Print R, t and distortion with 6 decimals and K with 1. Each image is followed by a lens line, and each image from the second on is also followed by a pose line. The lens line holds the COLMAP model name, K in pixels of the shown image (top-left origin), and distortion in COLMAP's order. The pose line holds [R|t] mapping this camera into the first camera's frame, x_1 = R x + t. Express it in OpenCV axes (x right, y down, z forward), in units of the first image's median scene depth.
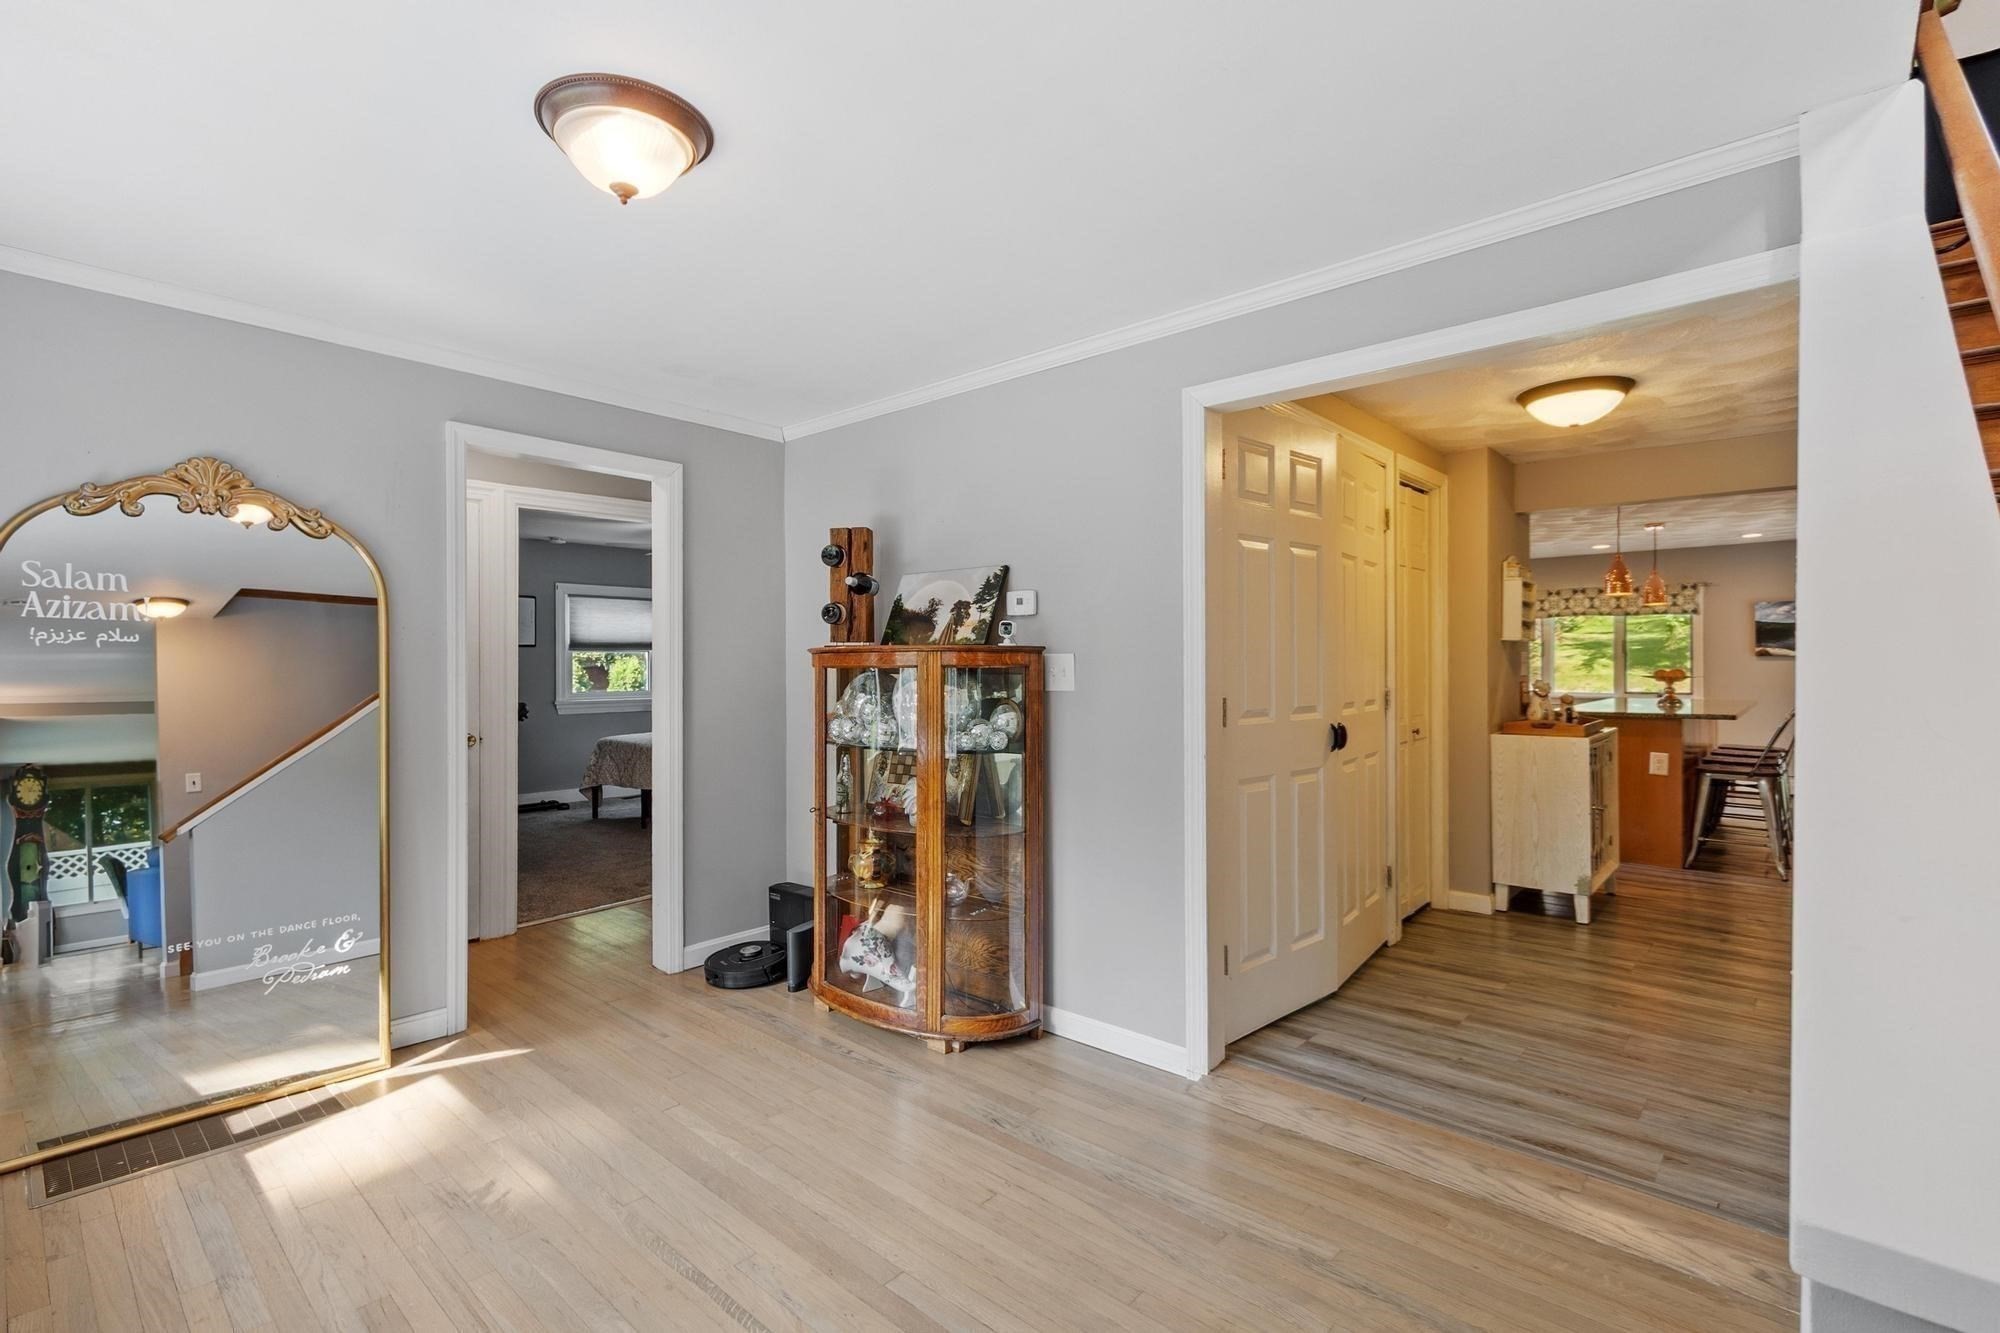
lens RADIAL K [[903.2, 0, 996.0], [0, 903.2, 659.0], [0, 0, 1]] dist [-0.000399, 0.000010]
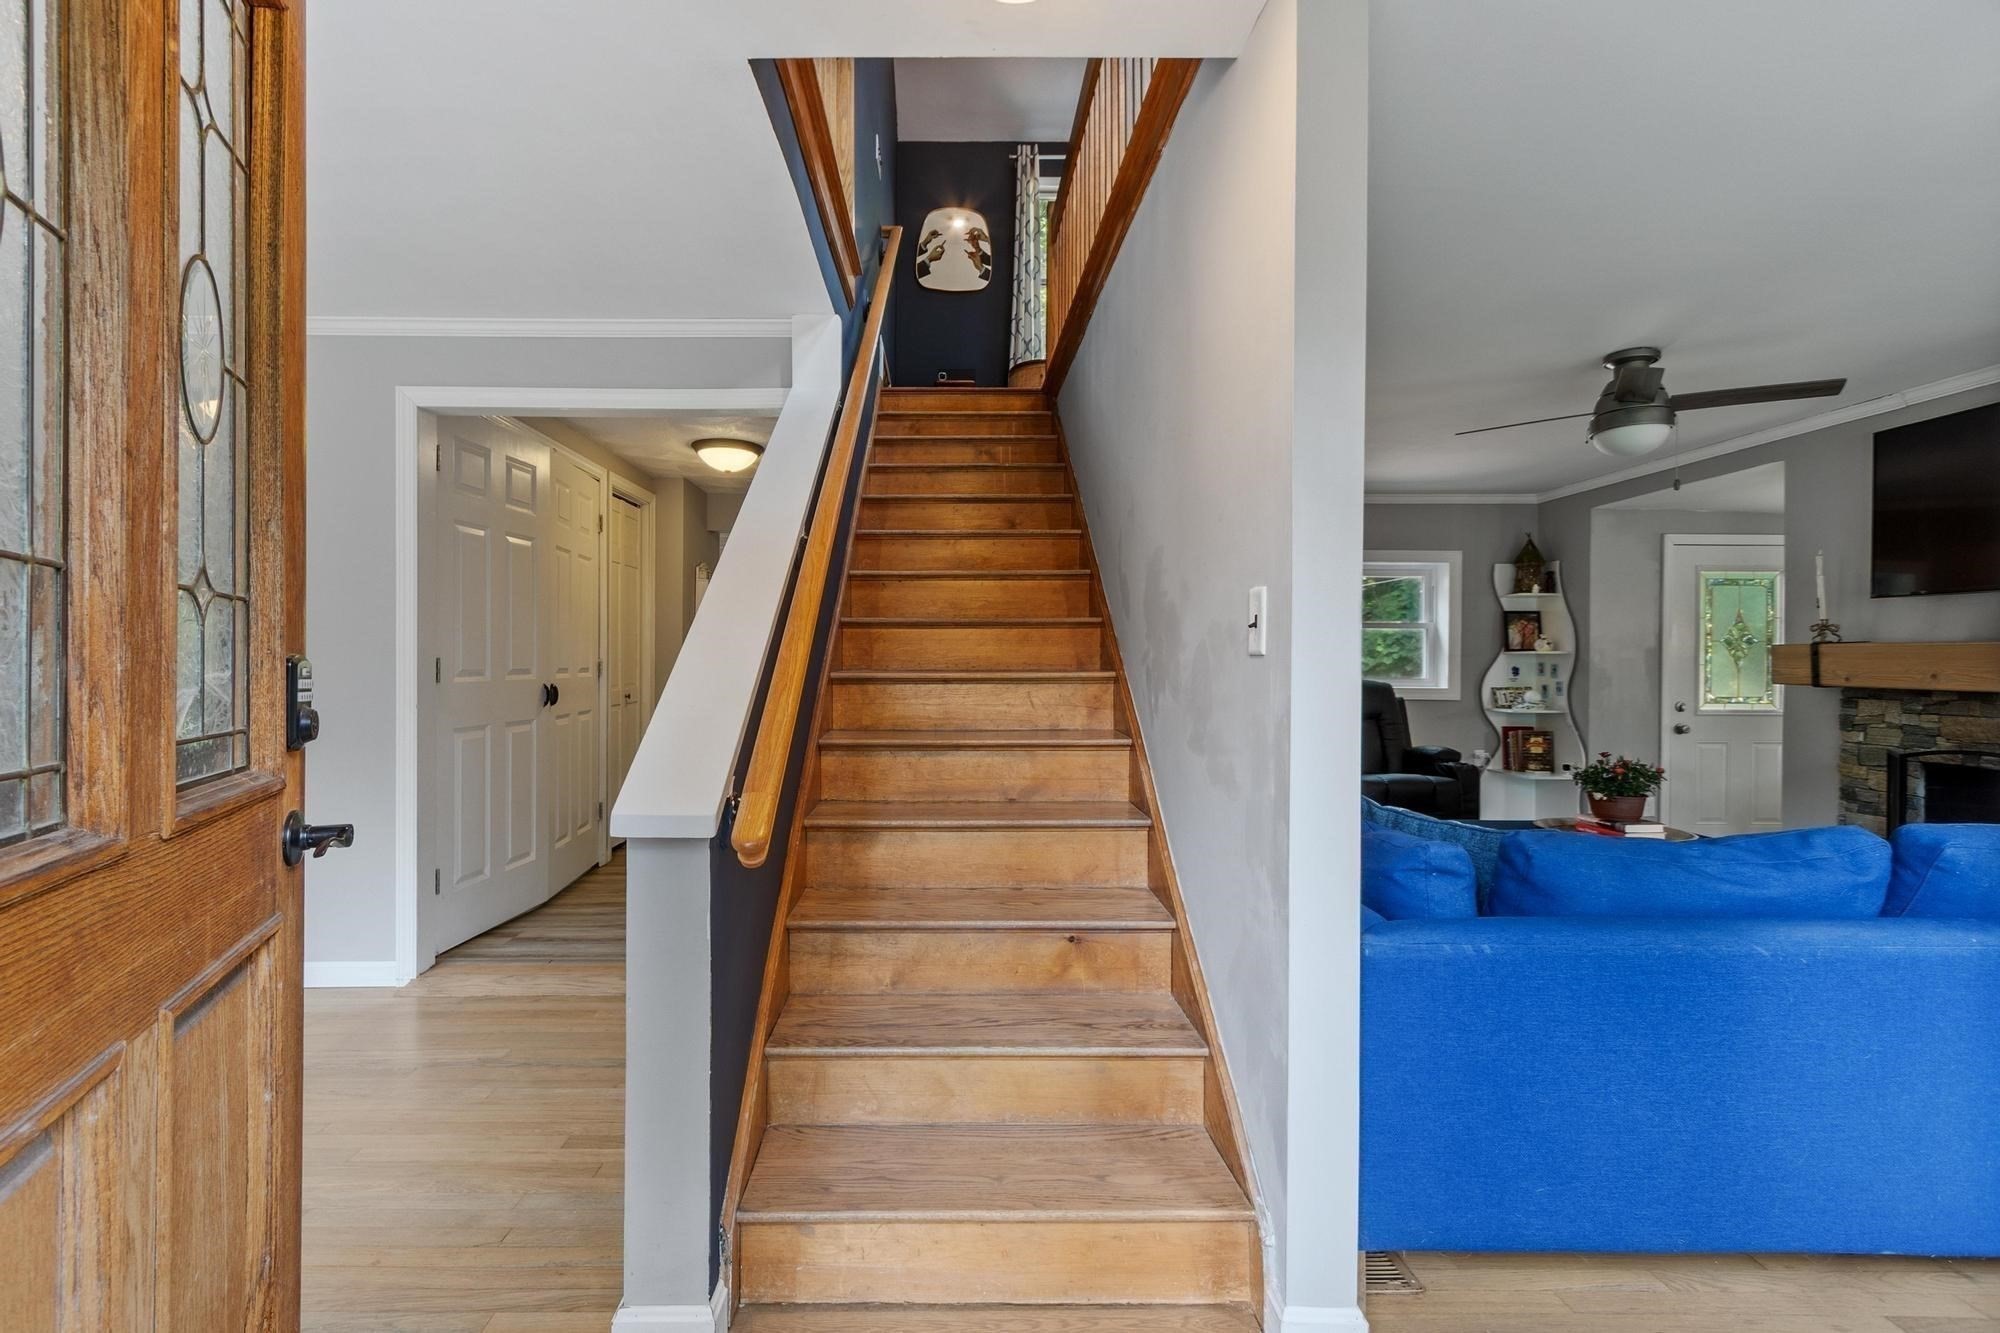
lens RADIAL K [[856.2, 0, 946.6], [0, 856.2, 661.6], [0, 0, 1]] dist [0.000249, 0.000066]
pose [[0.744221, 0.006008, 0.667906, 0.001827], [-0.009231, 0.999957, 0.001291, 0.036965], [-0.667869, -0.007126, 0.744245, -0.244878]]
